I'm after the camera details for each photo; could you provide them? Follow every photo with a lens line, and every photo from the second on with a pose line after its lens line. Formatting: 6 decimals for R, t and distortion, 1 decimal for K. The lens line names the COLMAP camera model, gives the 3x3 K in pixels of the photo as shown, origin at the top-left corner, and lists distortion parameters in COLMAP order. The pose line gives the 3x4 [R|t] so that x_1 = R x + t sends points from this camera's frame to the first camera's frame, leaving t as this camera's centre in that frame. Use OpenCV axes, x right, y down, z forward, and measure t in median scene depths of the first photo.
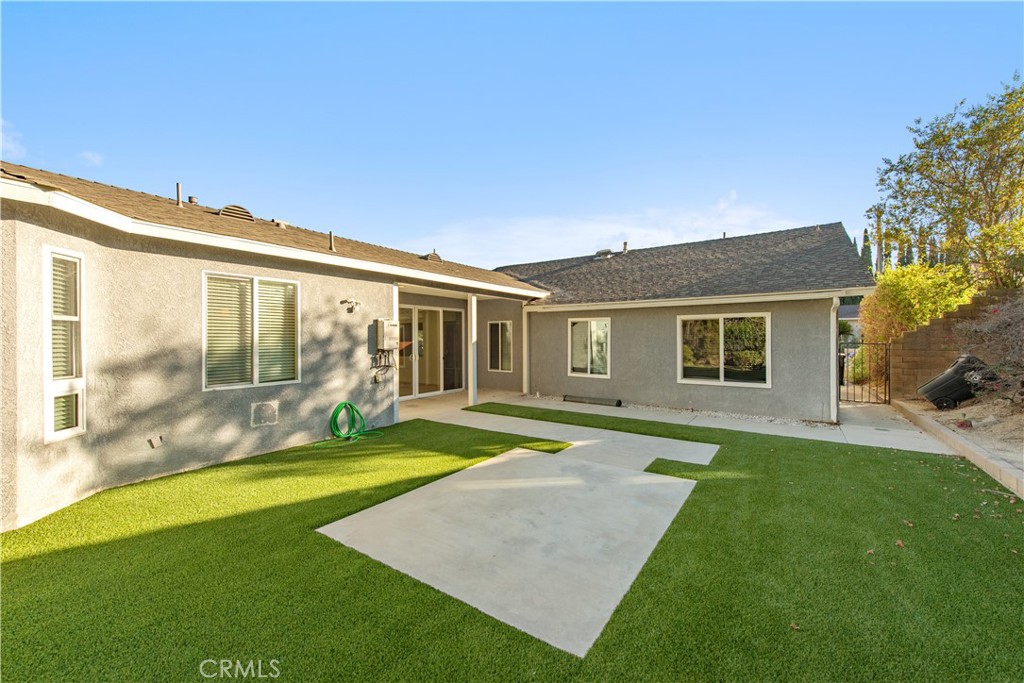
lens RADIAL K [[405.3, 0, 514.8], [0, 405.3, 339.2], [0, 0, 1]] dist [0.007555, -0.000529]
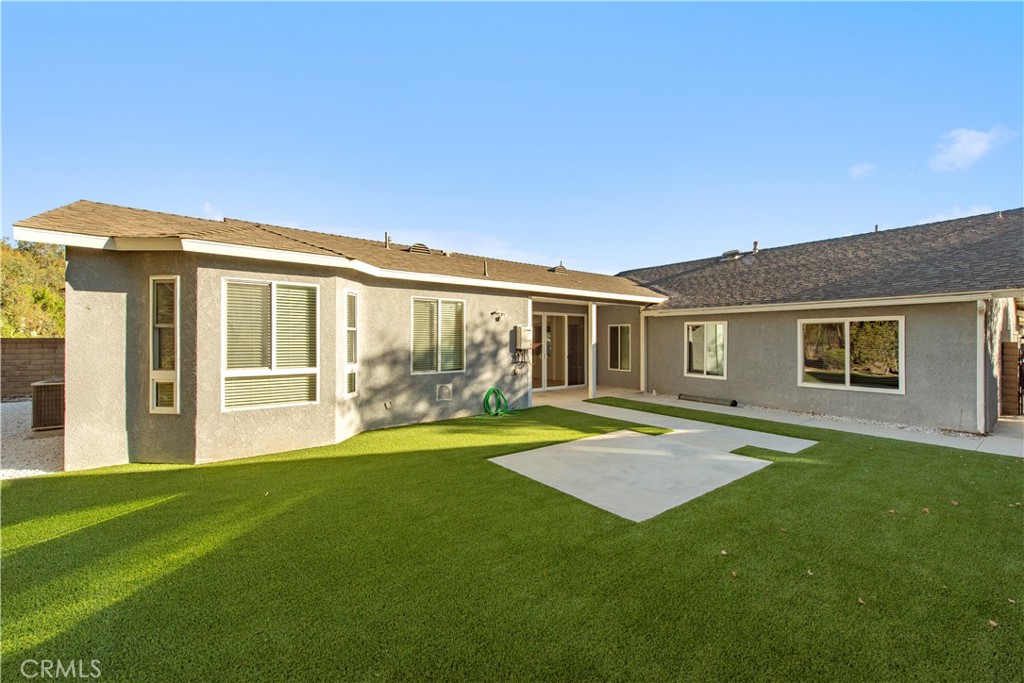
lens RADIAL K [[405.3, 0, 514.8], [0, 405.3, 339.2], [0, 0, 1]] dist [0.007555, -0.000529]
pose [[0.951998, 0.004982, -0.306065, 0.049309], [-0.005309, 0.999986, -0.000238, -0.005896], [0.306059, 0.001851, 0.952011, -0.220886]]
